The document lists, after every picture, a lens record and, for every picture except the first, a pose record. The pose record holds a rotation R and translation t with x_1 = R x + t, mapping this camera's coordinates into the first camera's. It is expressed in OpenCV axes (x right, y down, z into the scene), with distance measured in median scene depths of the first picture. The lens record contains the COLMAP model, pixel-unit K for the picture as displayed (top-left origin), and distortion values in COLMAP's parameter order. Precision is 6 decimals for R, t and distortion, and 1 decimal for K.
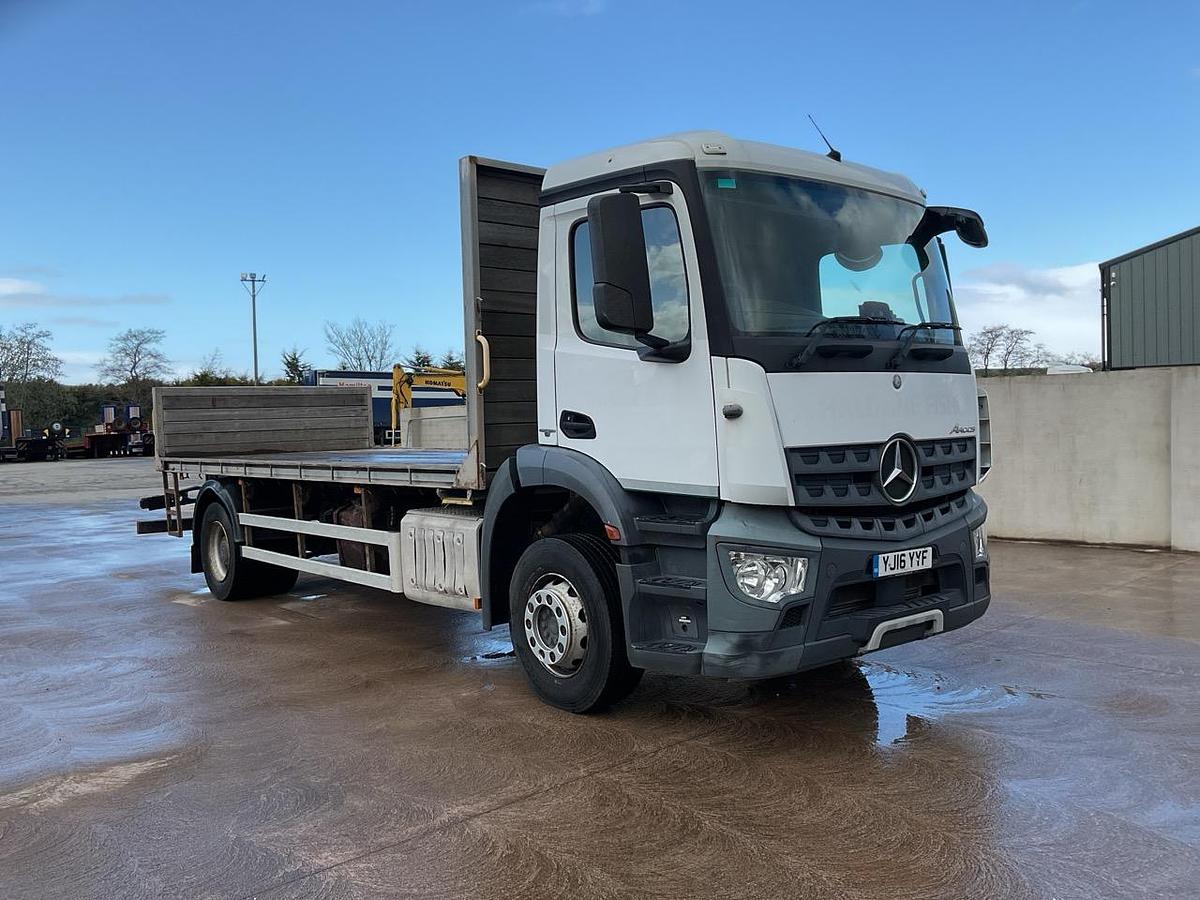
lens RADIAL K [[995.7, 0, 588.8], [0, 995.7, 439.8], [0, 0, 1]] dist [0.043768, -0.077697]
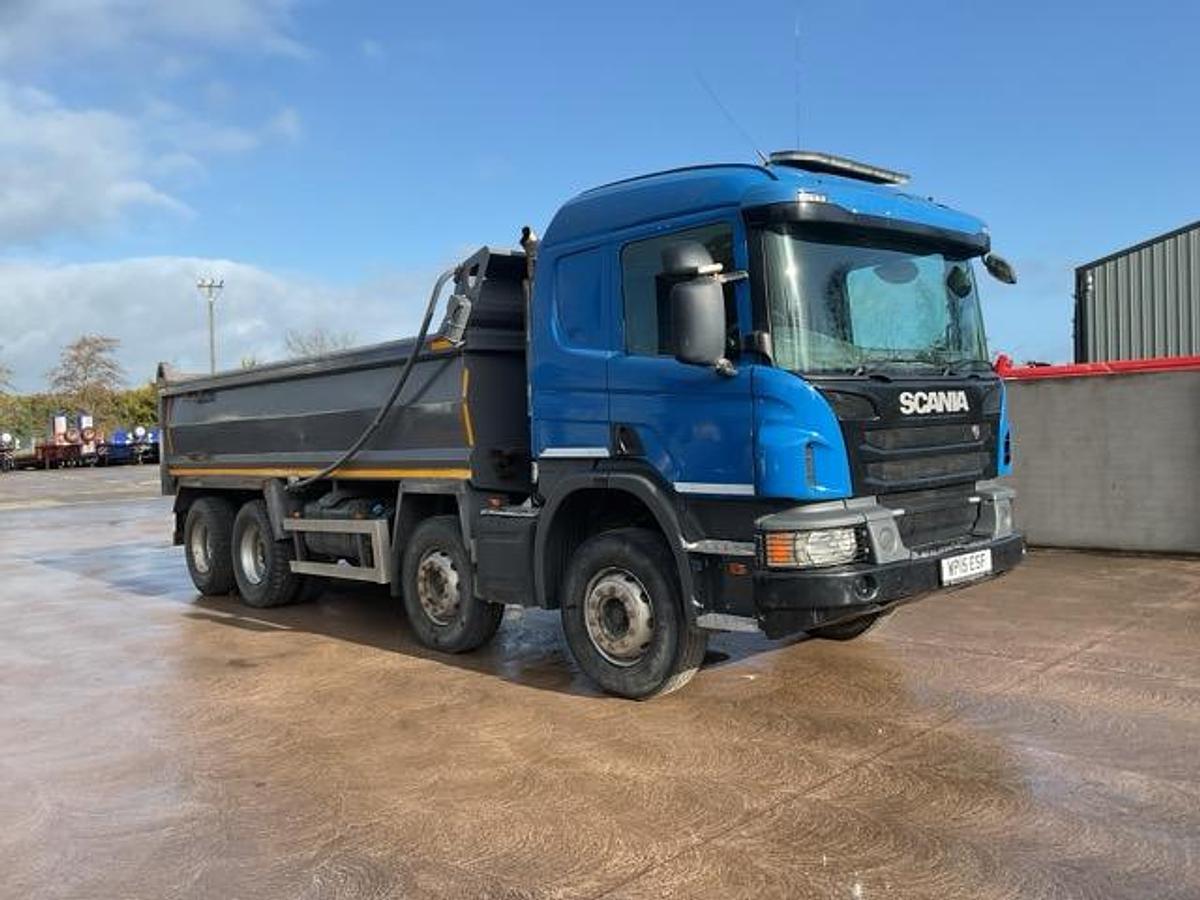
lens RADIAL K [[984.0, 0, 575.7], [0, 984.0, 454.8], [0, 0, 1]] dist [0.003924, -0.008749]
pose [[0.999223, -0.005363, 0.039056, -0.076482], [0.005104, 0.999964, 0.006747, 0.002708], [-0.039091, -0.006543, 0.999214, 0.101174]]
